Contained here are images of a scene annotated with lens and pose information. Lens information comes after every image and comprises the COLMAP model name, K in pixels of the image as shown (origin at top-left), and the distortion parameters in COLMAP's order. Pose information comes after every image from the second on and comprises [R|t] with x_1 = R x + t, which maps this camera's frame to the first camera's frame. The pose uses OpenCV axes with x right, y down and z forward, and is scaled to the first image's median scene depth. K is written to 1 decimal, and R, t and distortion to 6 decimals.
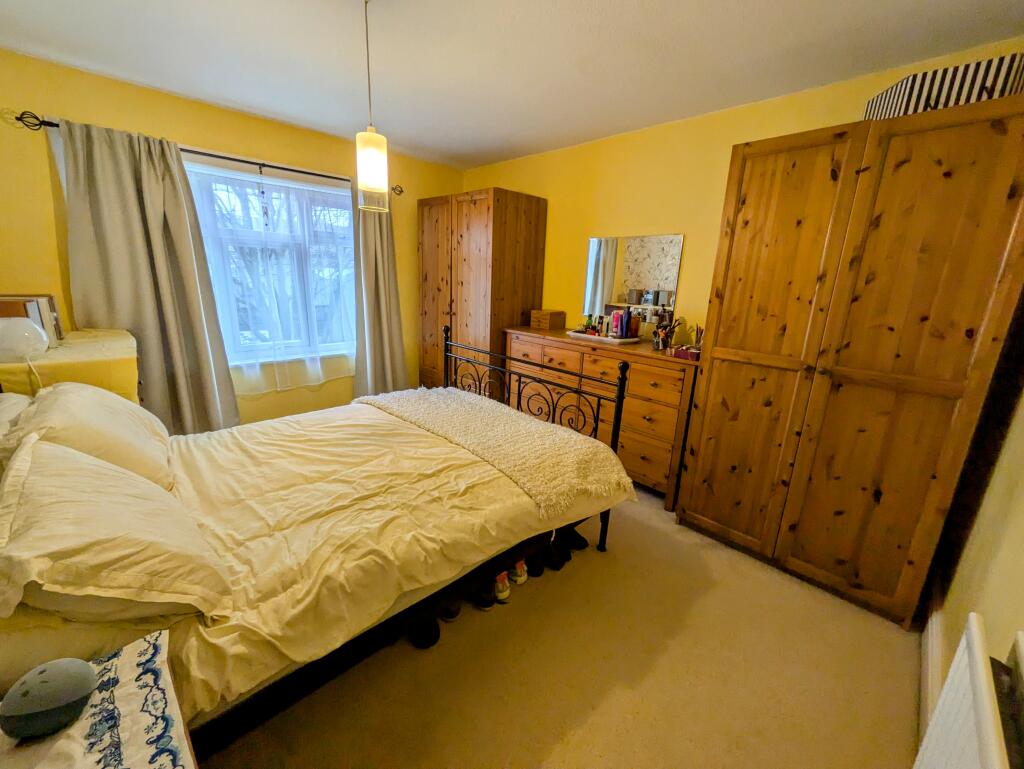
lens RADIAL K [[402.9, 0, 515.0], [0, 402.9, 381.6], [0, 0, 1]] dist [-0.000391, 0.000312]
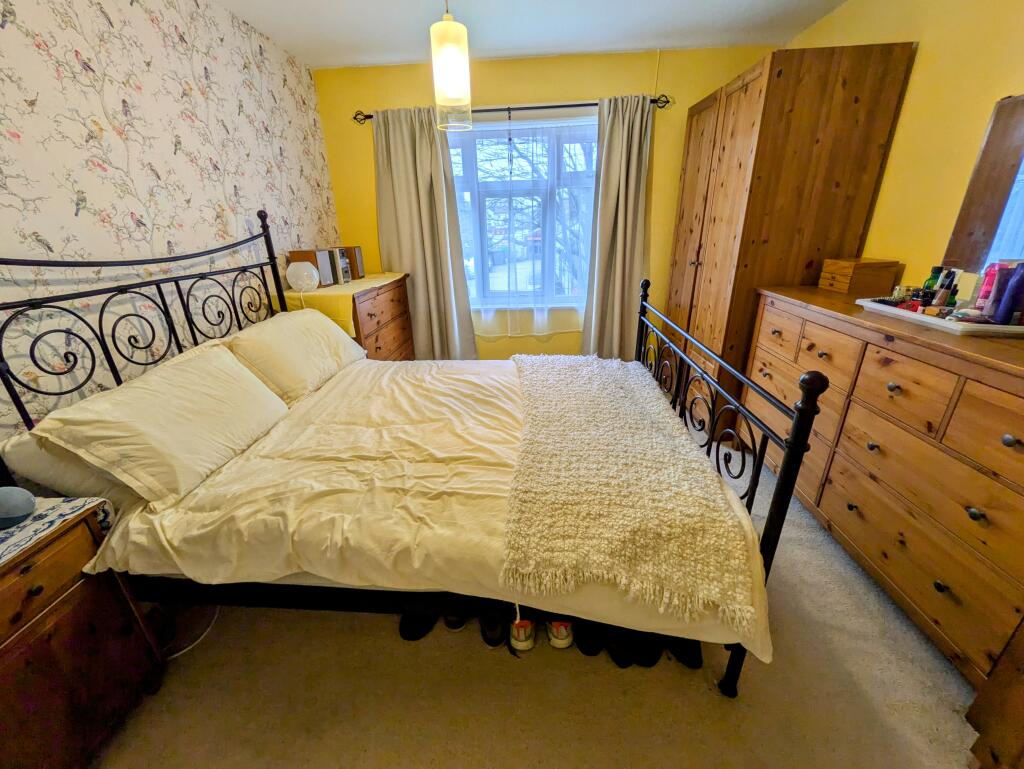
lens RADIAL K [[409.6, 0, 508.7], [0, 409.6, 382.8], [0, 0, 1]] dist [-0.001682, -0.000103]
pose [[0.665055, 0.217051, -0.714556, 0.365017], [-0.136047, 0.976033, 0.169854, -0.068378], [0.734298, -0.015749, 0.678645, 0.434322]]
